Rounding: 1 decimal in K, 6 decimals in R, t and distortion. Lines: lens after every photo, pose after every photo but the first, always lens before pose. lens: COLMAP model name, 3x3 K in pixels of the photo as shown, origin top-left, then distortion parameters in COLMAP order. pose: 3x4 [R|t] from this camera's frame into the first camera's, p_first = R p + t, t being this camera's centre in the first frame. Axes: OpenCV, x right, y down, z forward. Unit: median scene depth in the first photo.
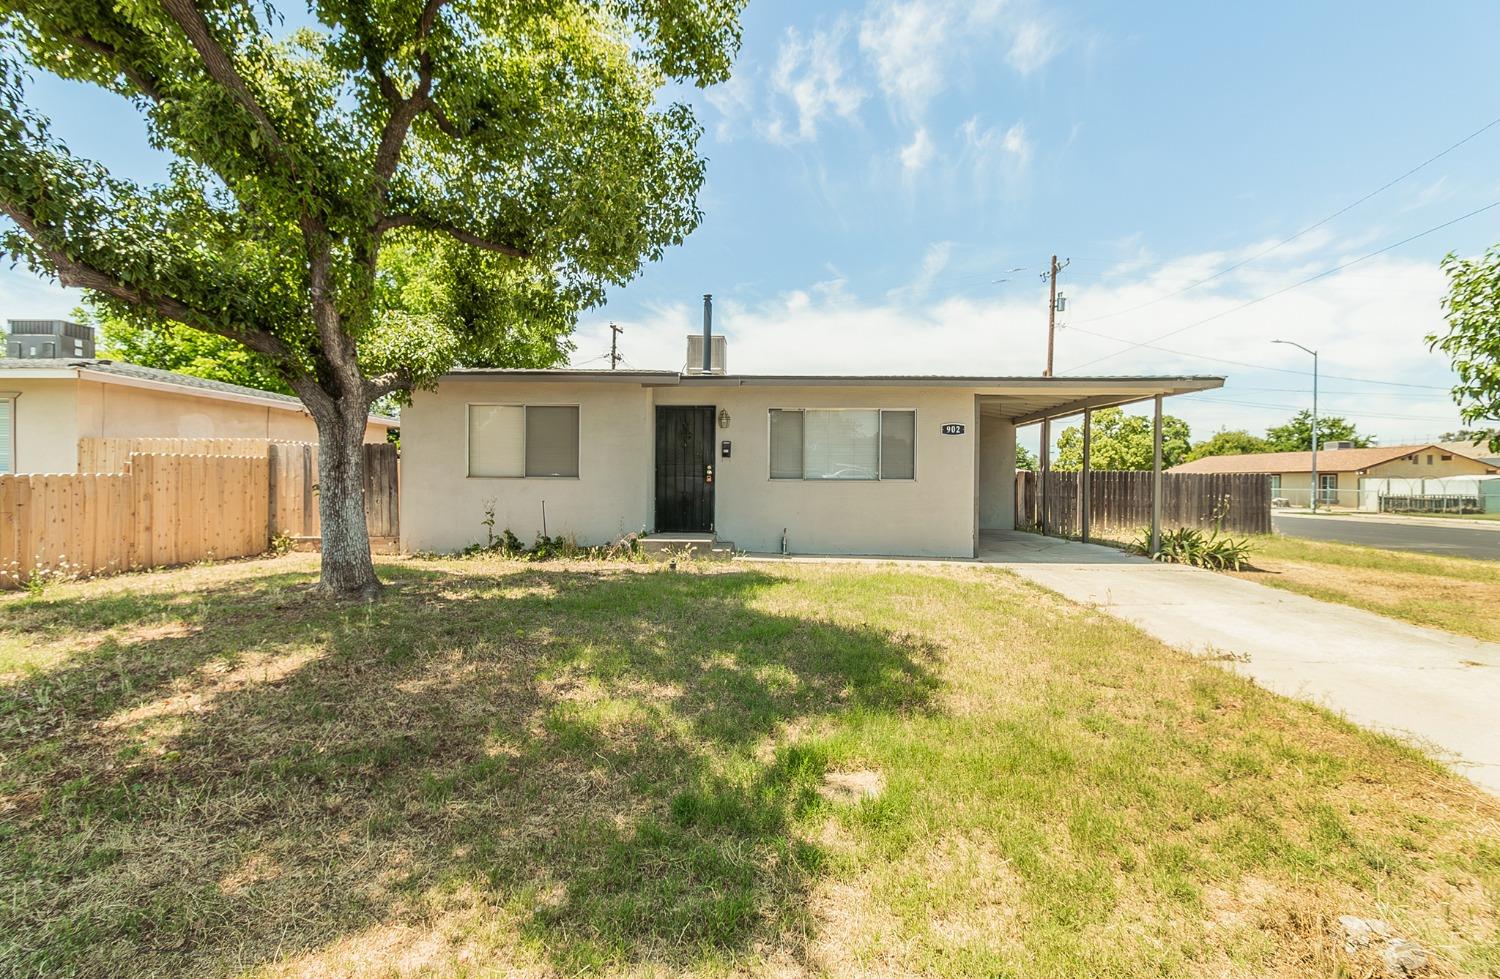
lens RADIAL K [[671.8, 0, 746.2], [0, 671.8, 499.9], [0, 0, 1]] dist [0.003450, 0.000984]
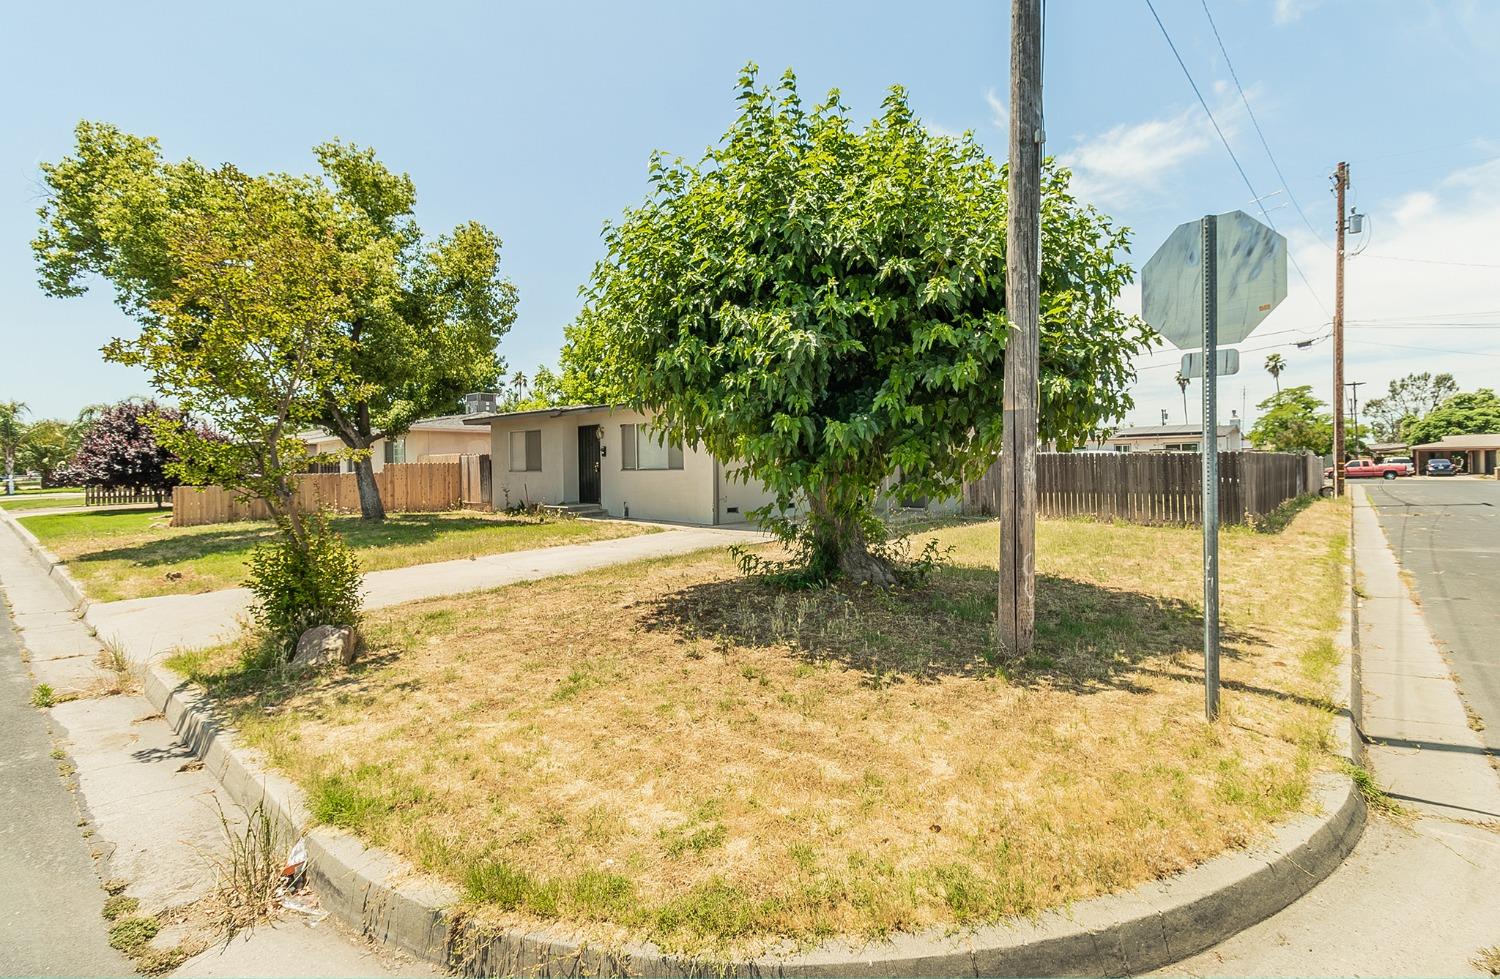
lens RADIAL K [[734.1, 0, 816.1], [0, 734.1, 496.5], [0, 0, 1]] dist [0.002436, 0.000689]
pose [[0.775849, 0.009651, -0.630845, 1.464064], [-0.002268, 0.999919, 0.012508, 0.008668], [0.630915, -0.008273, 0.775808, -0.038090]]
